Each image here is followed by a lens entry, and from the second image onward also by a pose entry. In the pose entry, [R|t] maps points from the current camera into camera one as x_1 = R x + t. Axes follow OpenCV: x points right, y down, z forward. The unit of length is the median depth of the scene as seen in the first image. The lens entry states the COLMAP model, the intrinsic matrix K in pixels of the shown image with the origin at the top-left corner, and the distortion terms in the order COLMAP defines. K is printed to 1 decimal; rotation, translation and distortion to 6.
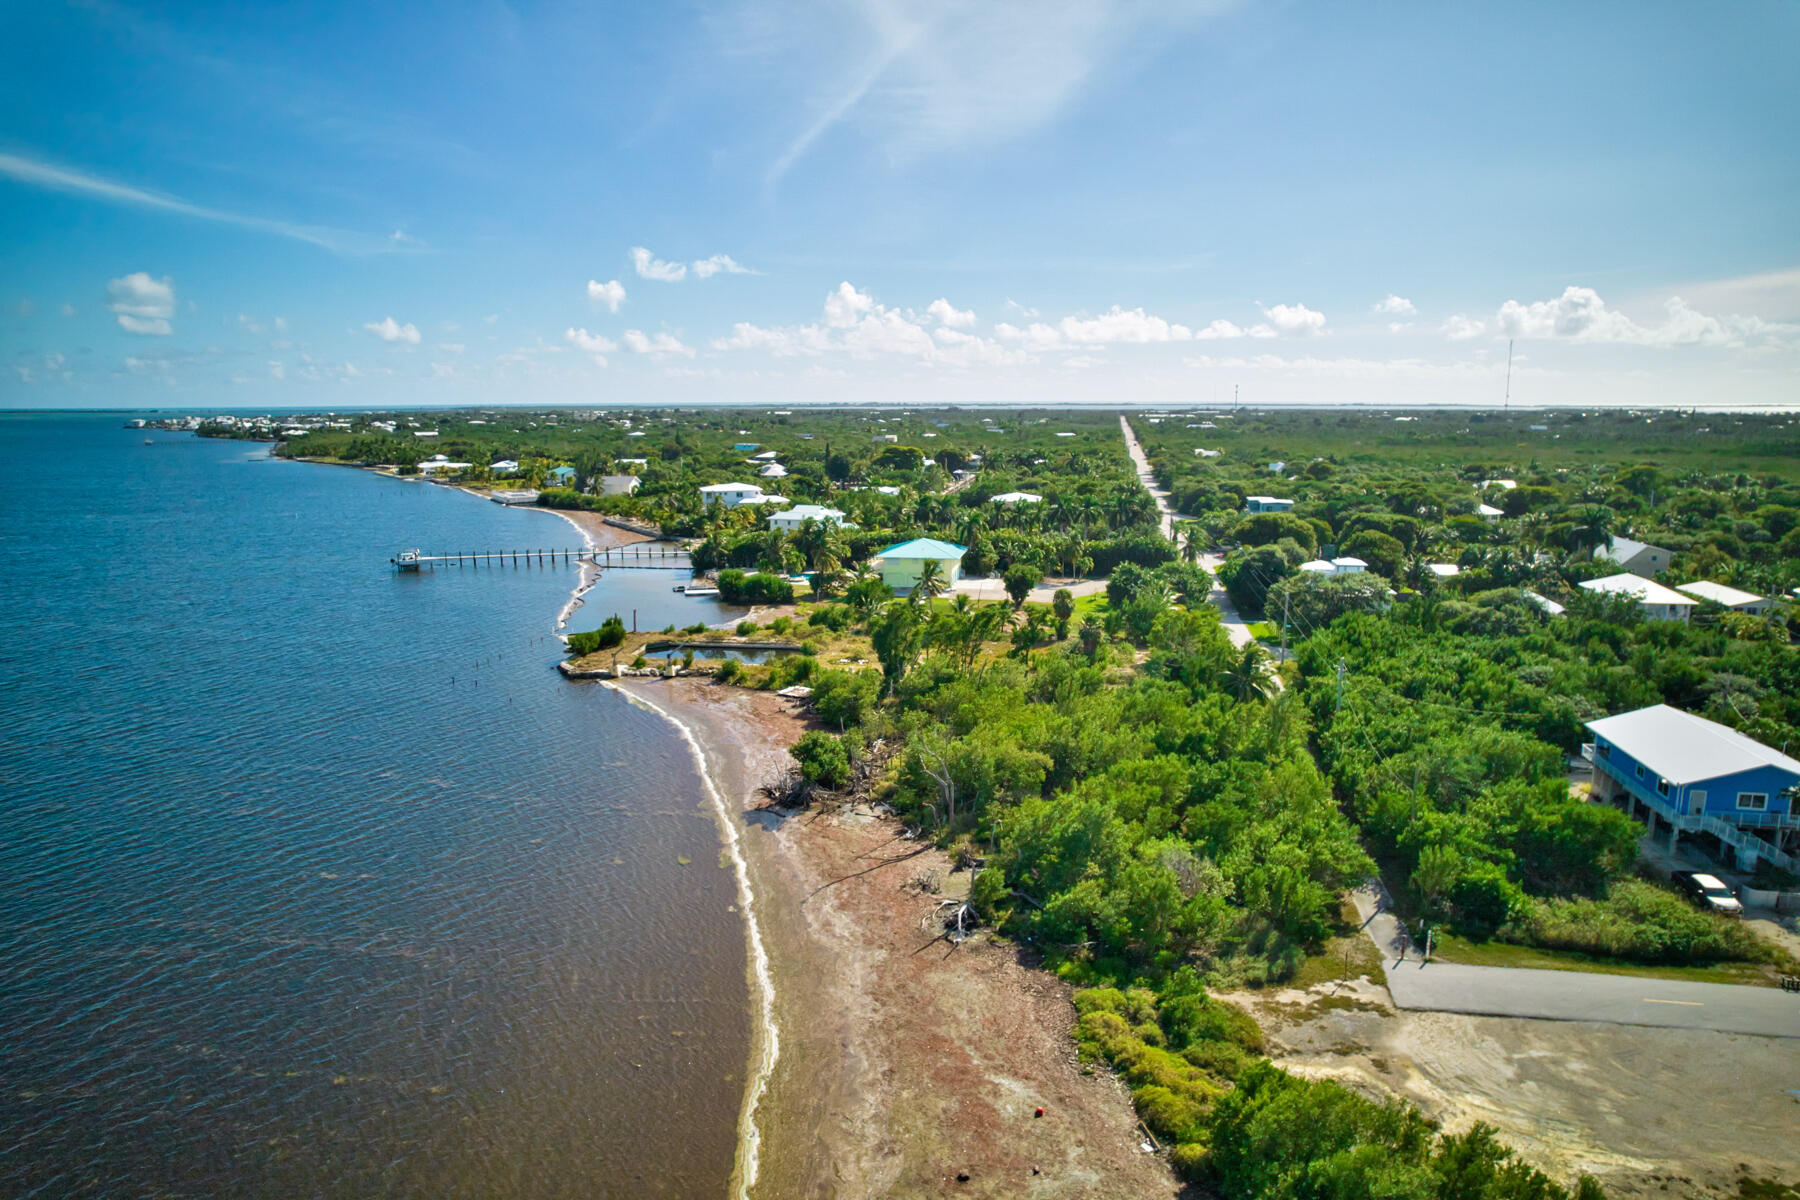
lens RADIAL K [[1156.3, 0, 902.4], [0, 1156.3, 613.6], [0, 0, 1]] dist [-0.083959, 0.080152]
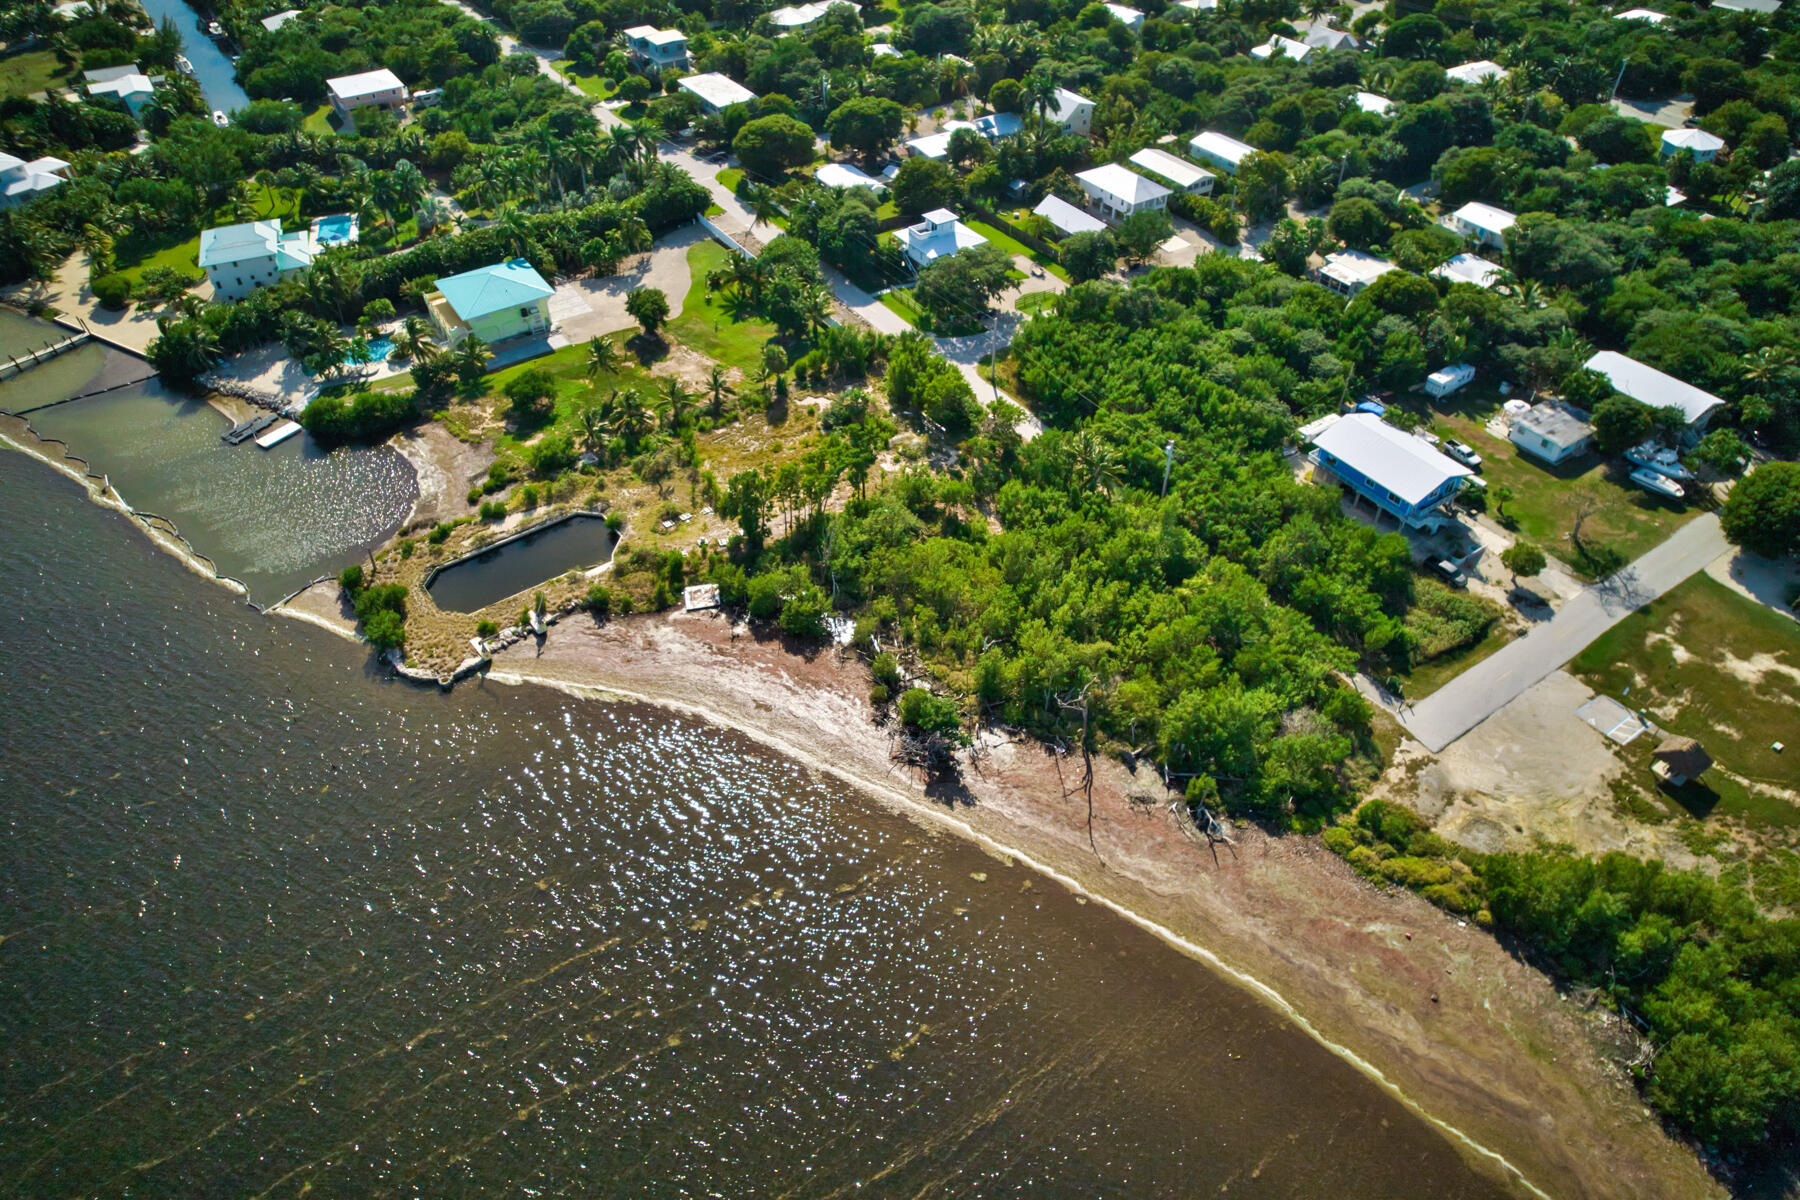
lens RADIAL K [[1156.3, 0, 902.4], [0, 1156.3, 613.6], [0, 0, 1]] dist [-0.083959, 0.080152]
pose [[0.727261, -0.471076, 0.499178, -0.868567], [0.134176, 0.810828, 0.569698, -0.867268], [-0.673119, -0.347341, 0.652890, 0.398113]]
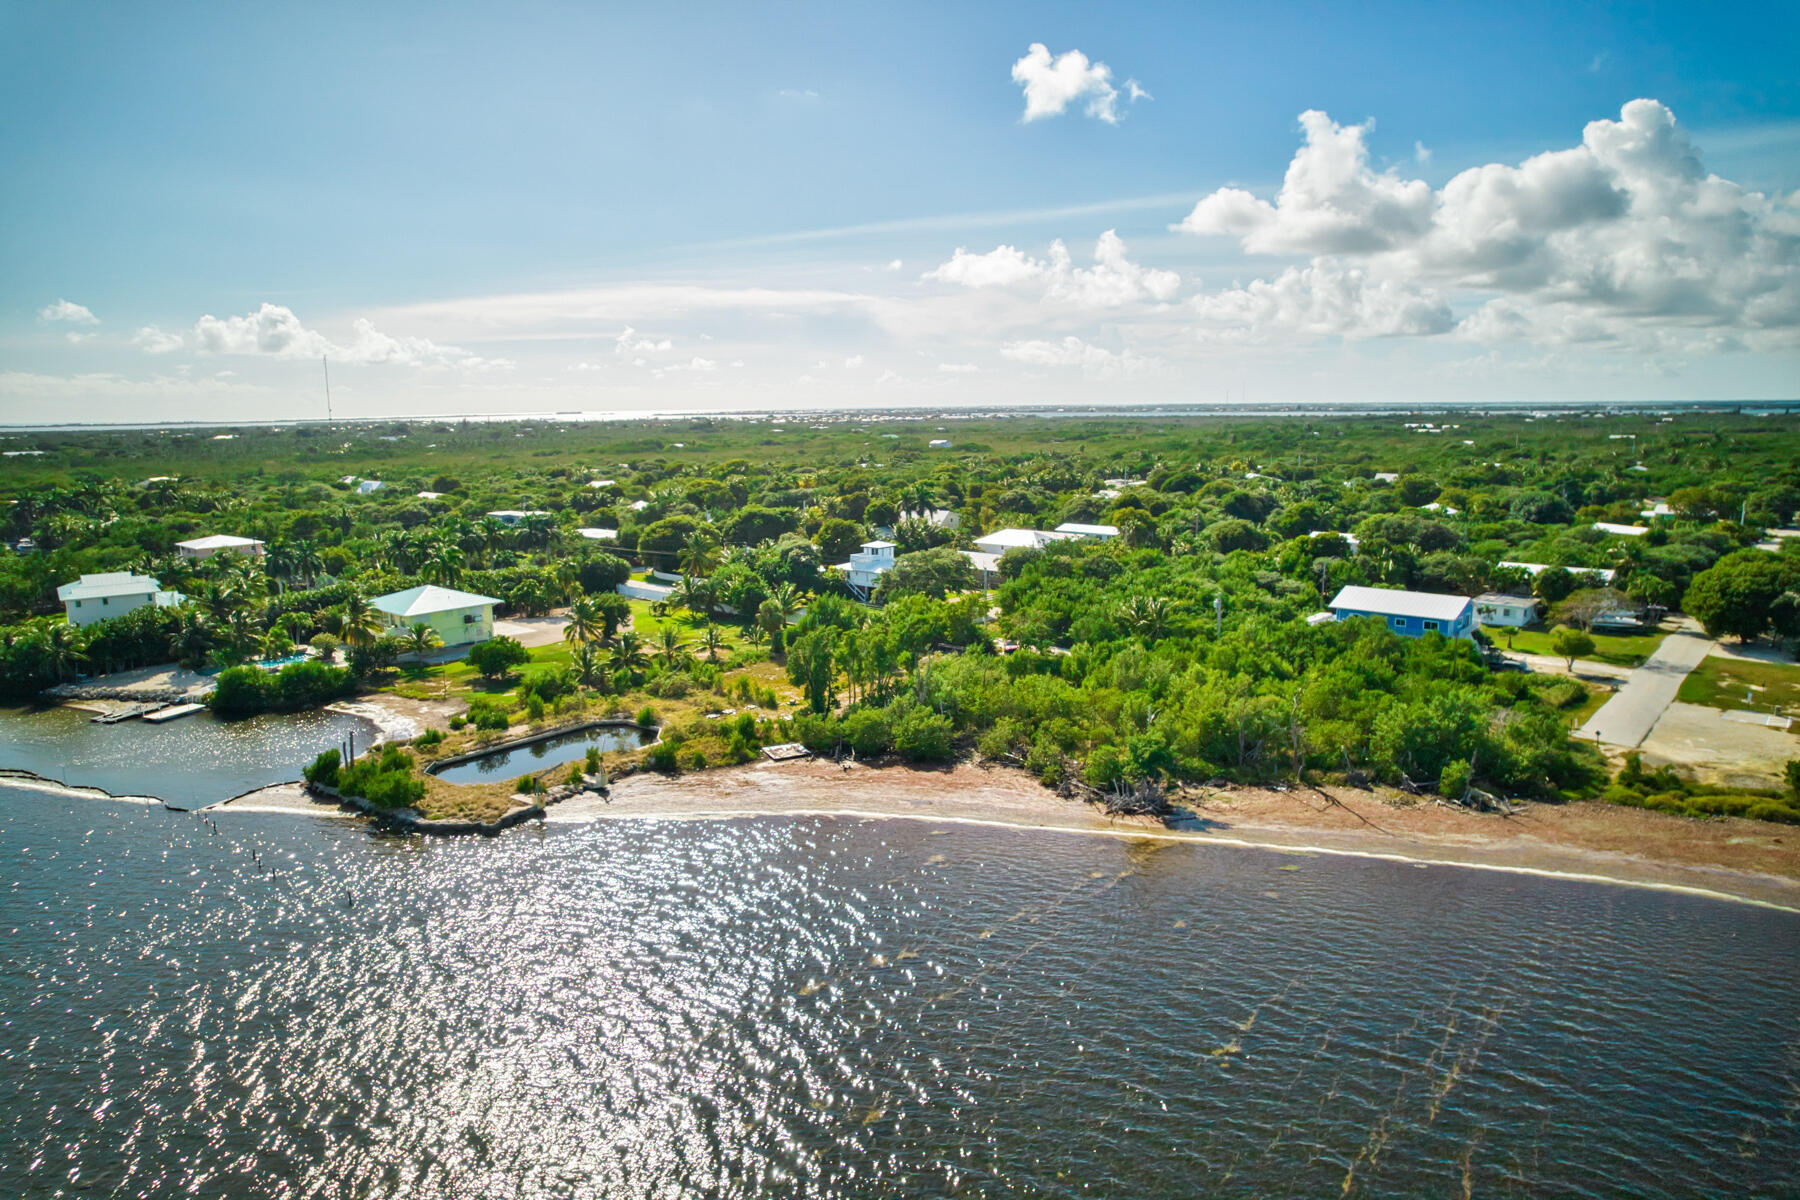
lens RADIAL K [[1156.3, 0, 902.4], [0, 1156.3, 613.6], [0, 0, 1]] dist [-0.083959, 0.080152]
pose [[0.525019, -0.157023, 0.836480, -1.345420], [0.167976, 0.982618, 0.079025, -0.153058], [-0.834349, 0.099019, 0.542269, 0.850721]]
